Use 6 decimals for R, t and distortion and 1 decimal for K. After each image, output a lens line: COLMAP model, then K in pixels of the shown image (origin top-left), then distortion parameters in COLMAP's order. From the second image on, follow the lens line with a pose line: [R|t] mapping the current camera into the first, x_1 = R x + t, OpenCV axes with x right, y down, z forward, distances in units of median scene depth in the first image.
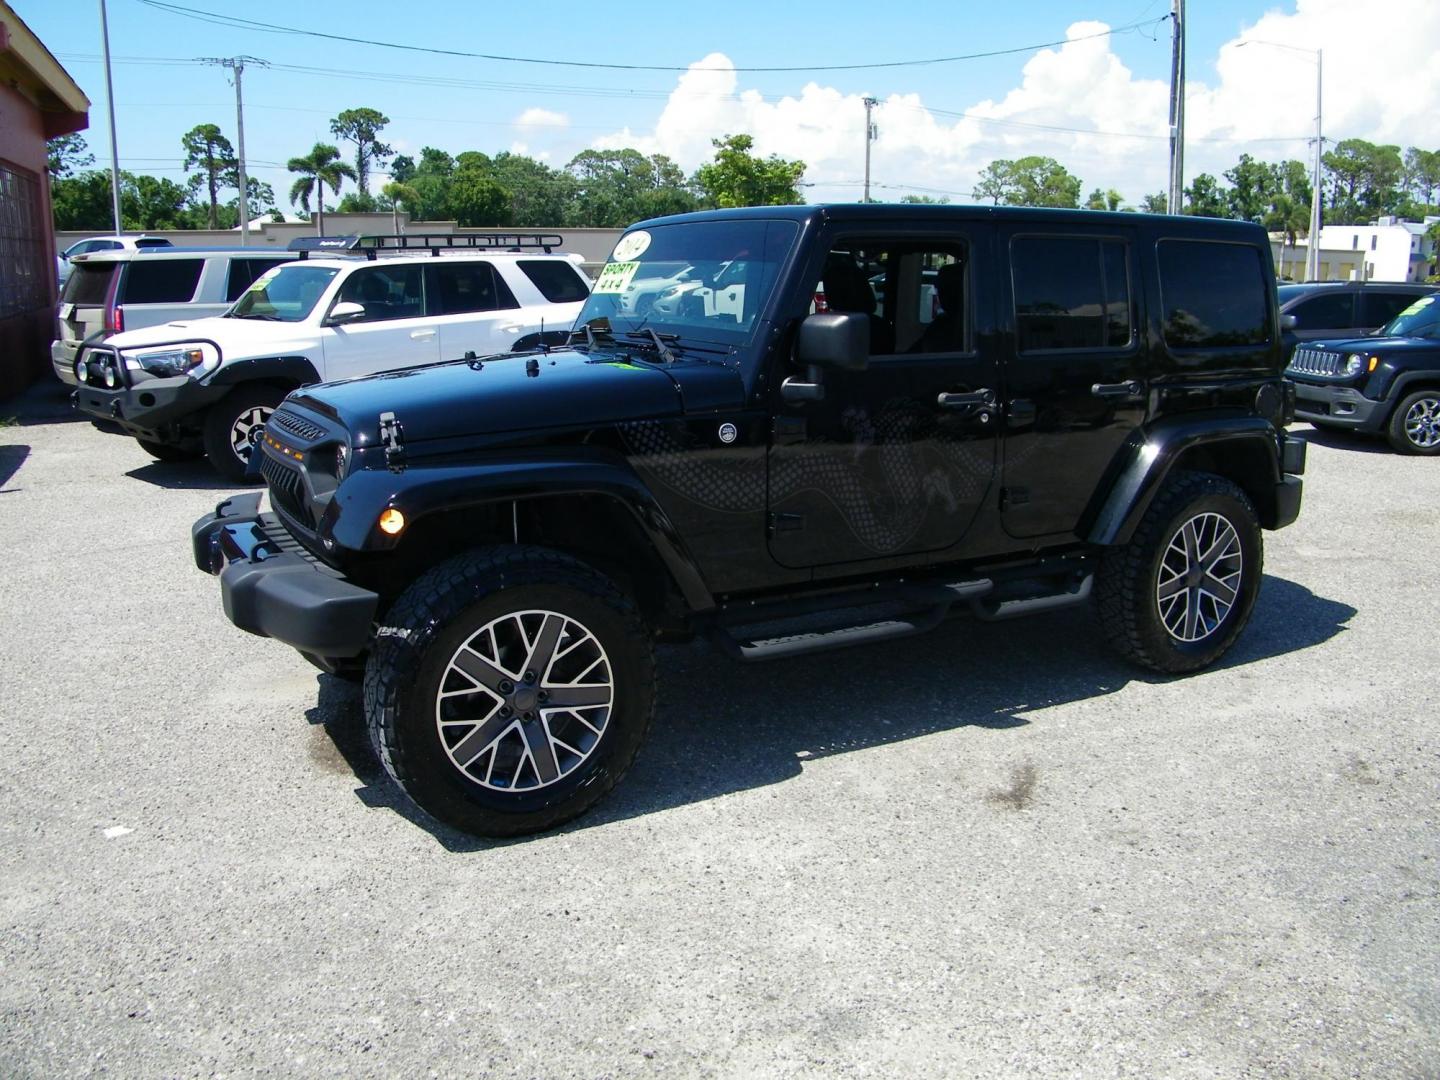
lens RADIAL K [[1227.1, 0, 707.6], [0, 1227.1, 525.7], [0, 0, 1]] dist [-0.183089, 0.155493]
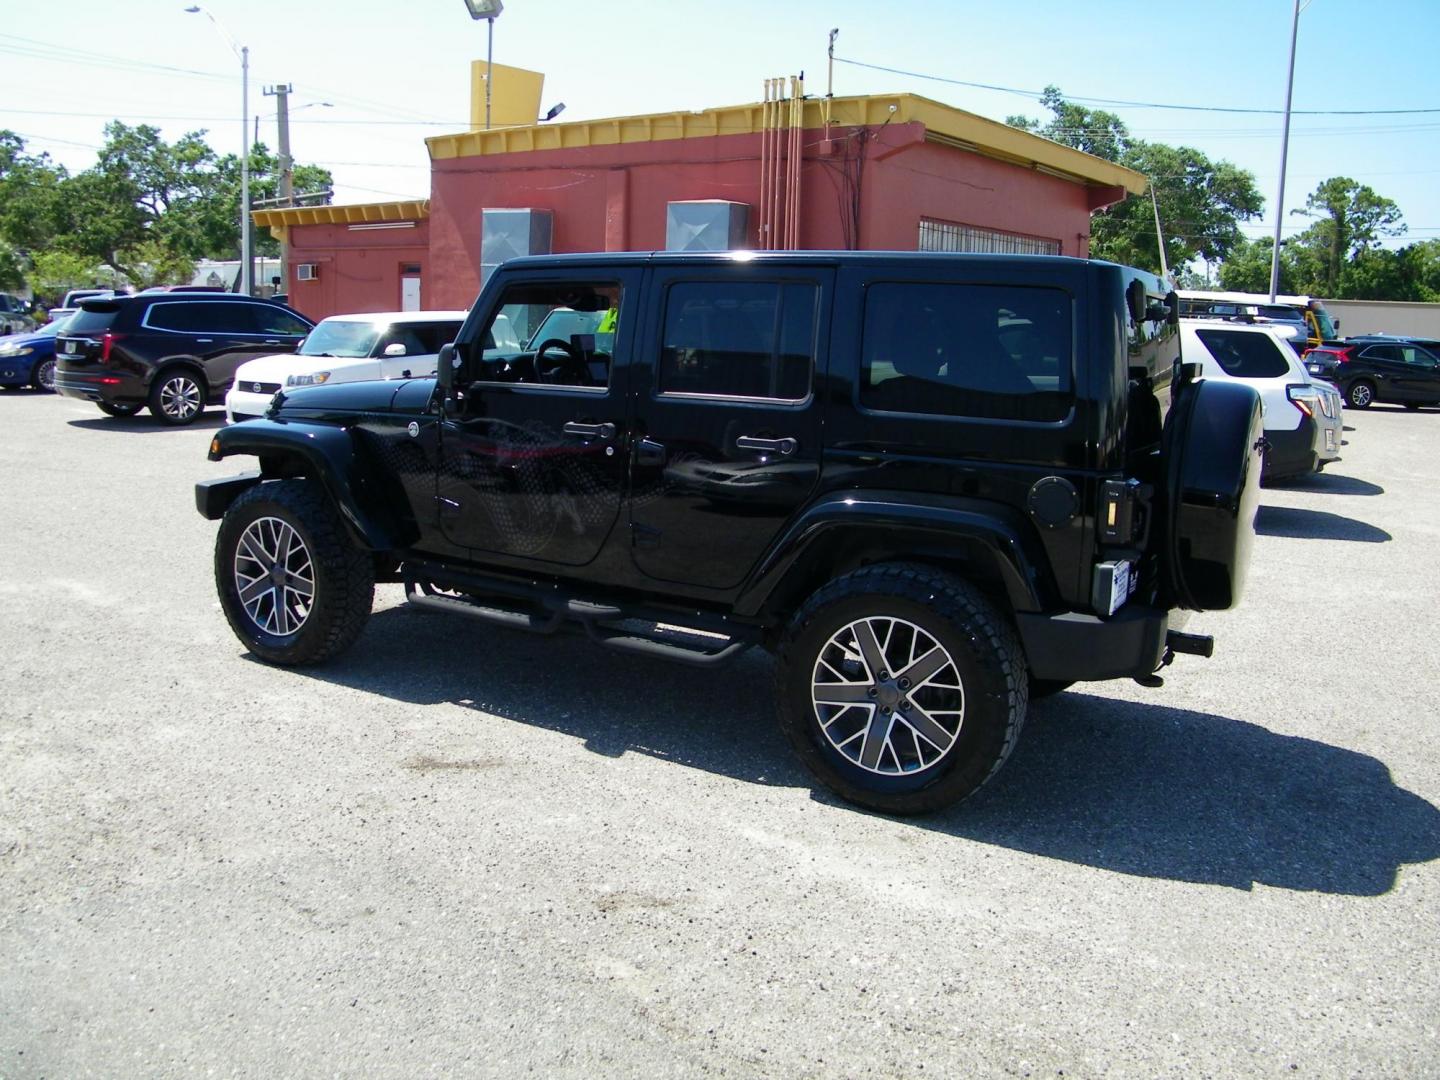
lens RADIAL K [[1227.1, 0, 707.3], [0, 1227.1, 531.4], [0, 0, 1]] dist [-0.183089, 0.155493]
pose [[0.515714, 0.166597, -0.840407, 1.108505], [-0.210702, 0.975449, 0.064070, -0.100635], [0.830448, 0.144033, 0.538155, 0.476583]]
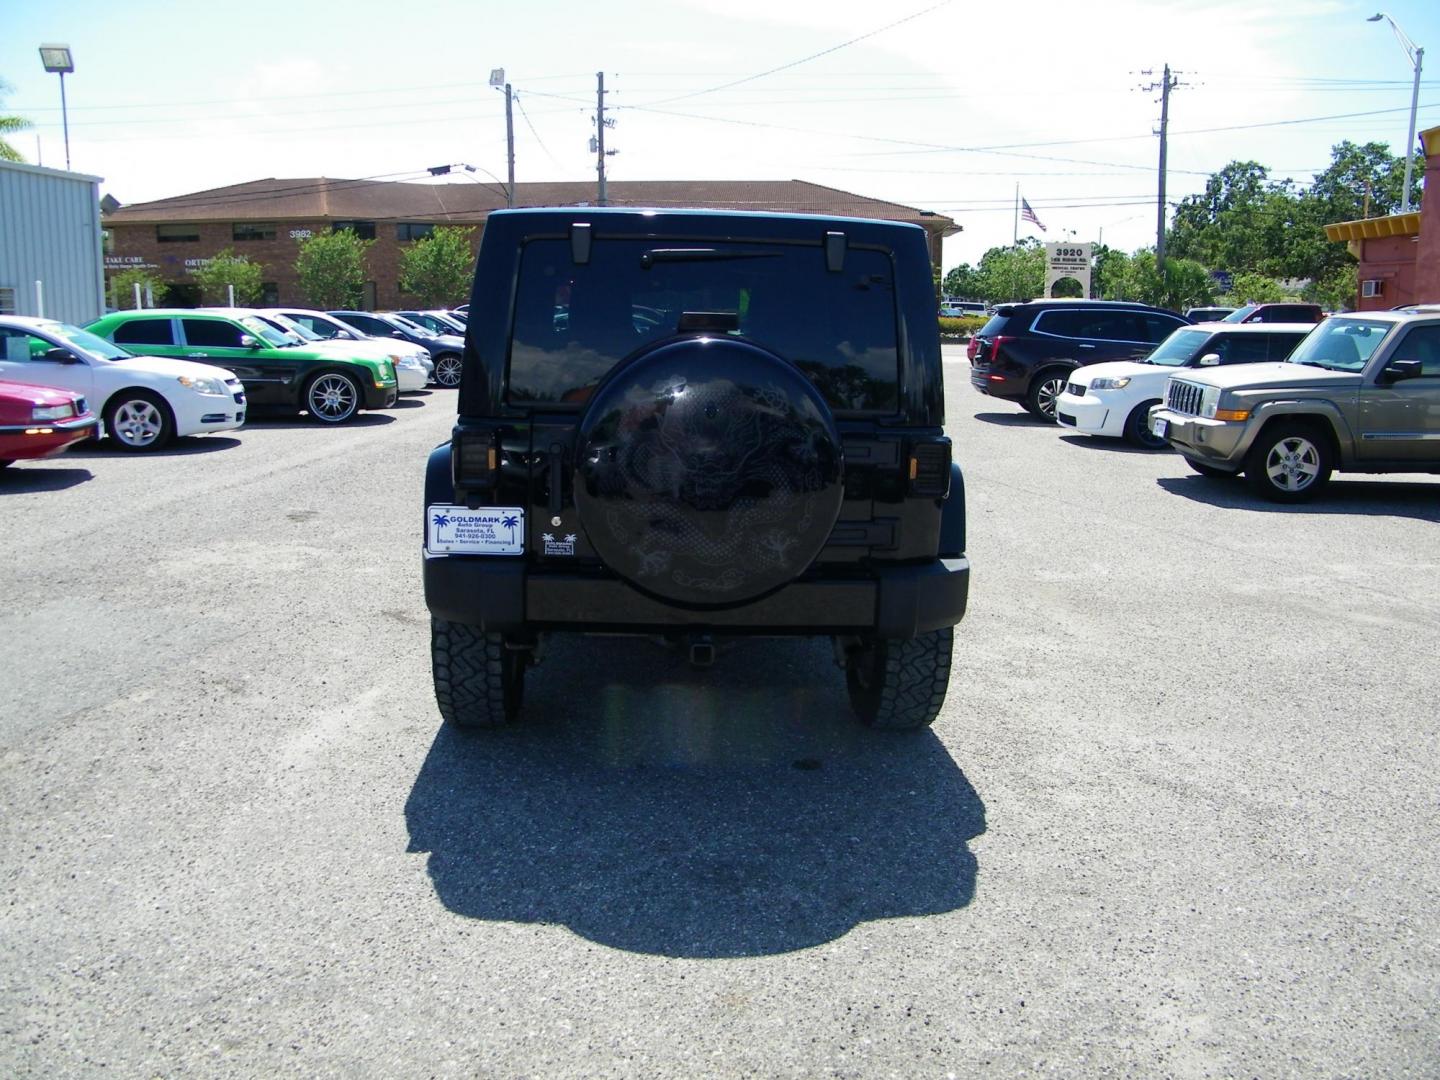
lens RADIAL K [[1227.1, 0, 709.3], [0, 1227.1, 541.2], [0, 0, 1]] dist [-0.183089, 0.155493]
pose [[-0.445034, 0.161857, -0.880765, 1.237025], [-0.204794, 0.939072, 0.276051, -0.333149], [0.871782, 0.303227, -0.384771, 1.642005]]
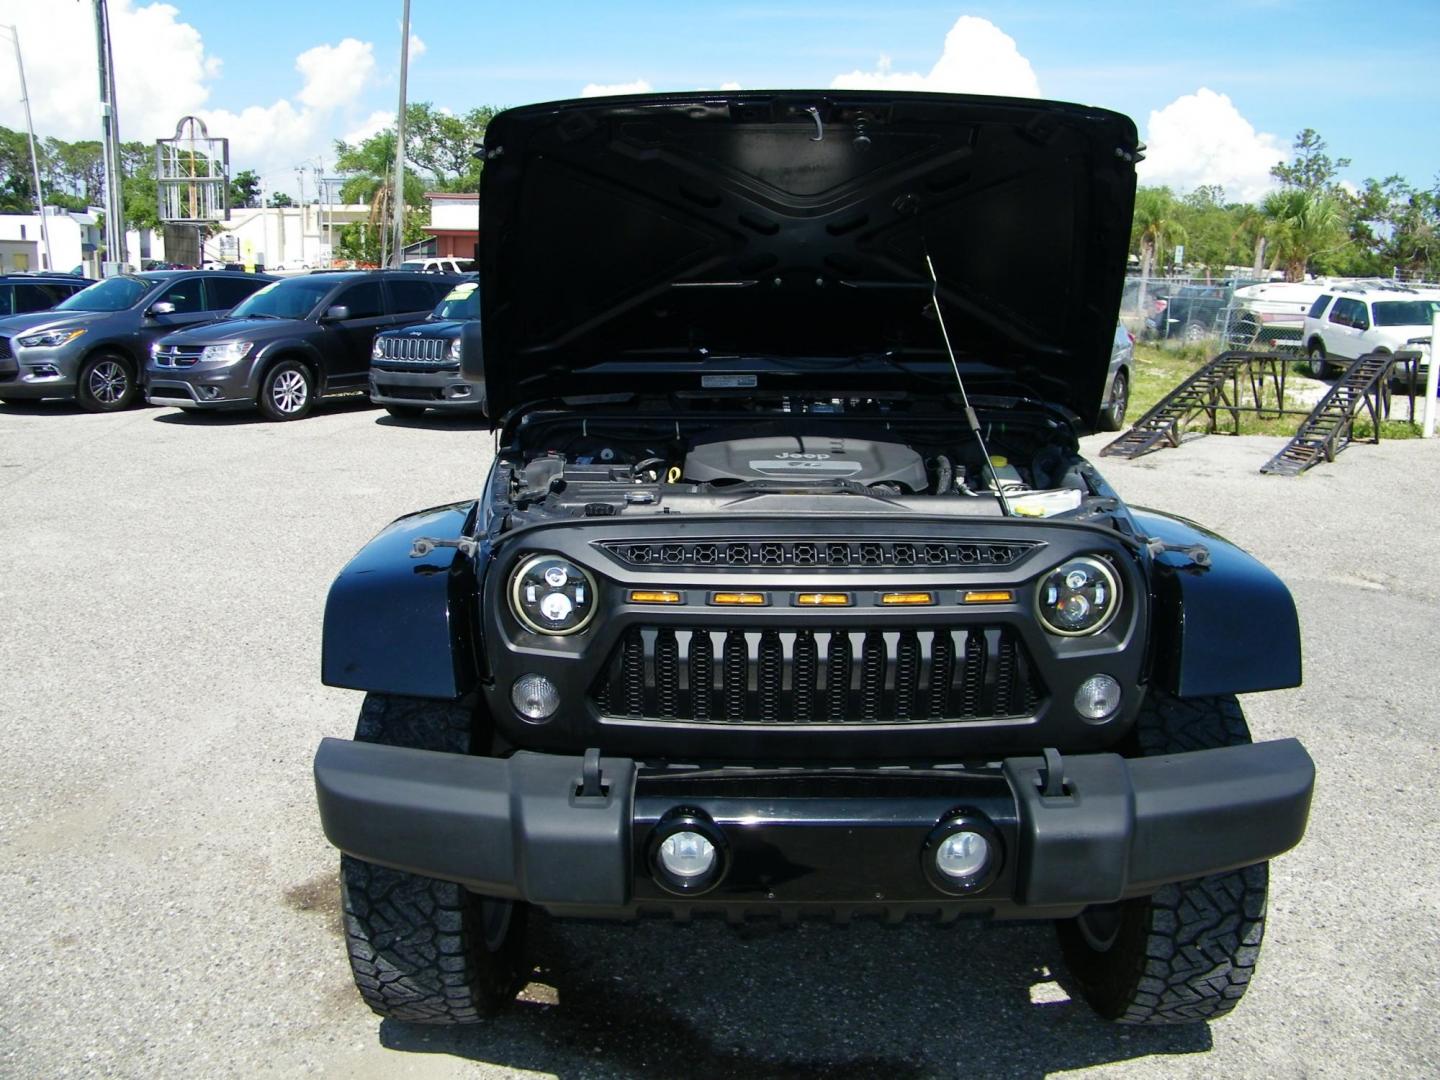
lens RADIAL K [[1227.1, 0, 730.0], [0, 1227.1, 532.3], [0, 0, 1]] dist [-0.183089, 0.155493]
pose [[0.493644, -0.178307, 0.851189, -0.712450], [0.166623, 0.980015, 0.108661, -0.137484], [-0.853553, 0.088188, 0.513489, 0.644194]]
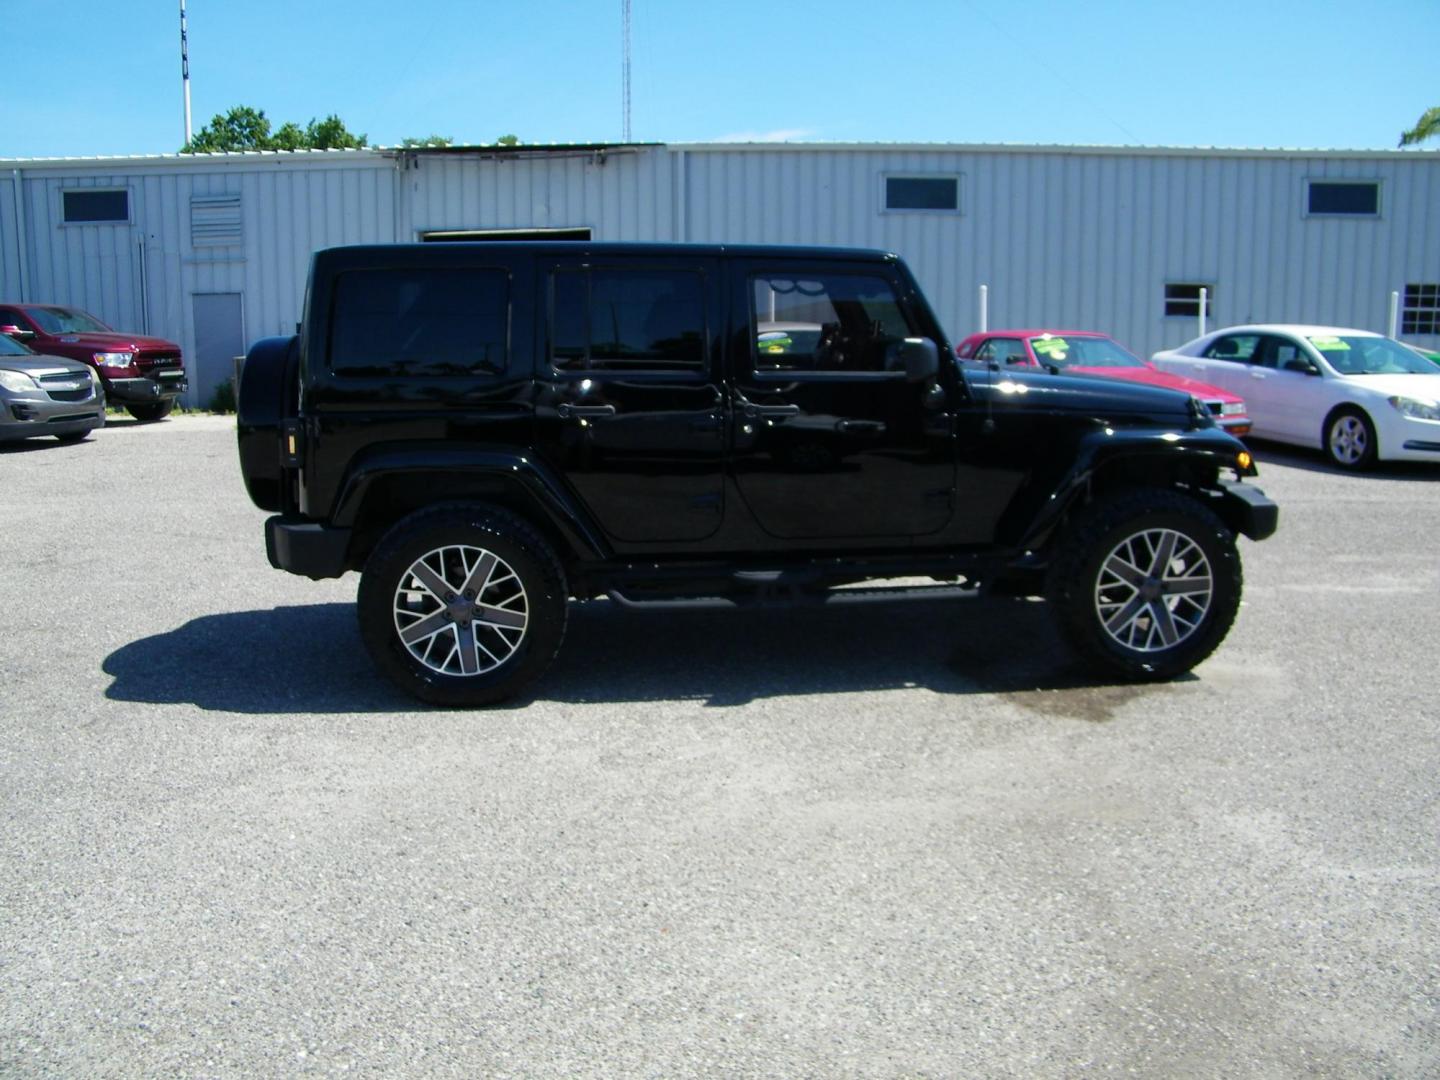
lens RADIAL K [[1227.1, 0, 709.7], [0, 1227.1, 531.2], [0, 0, 1]] dist [-0.183089, 0.155493]
pose [[-0.911947, -0.074878, 0.403417, -0.380924], [0.086014, 0.926473, 0.366401, -0.464271], [-0.401190, 0.368838, -0.838454, 2.211815]]
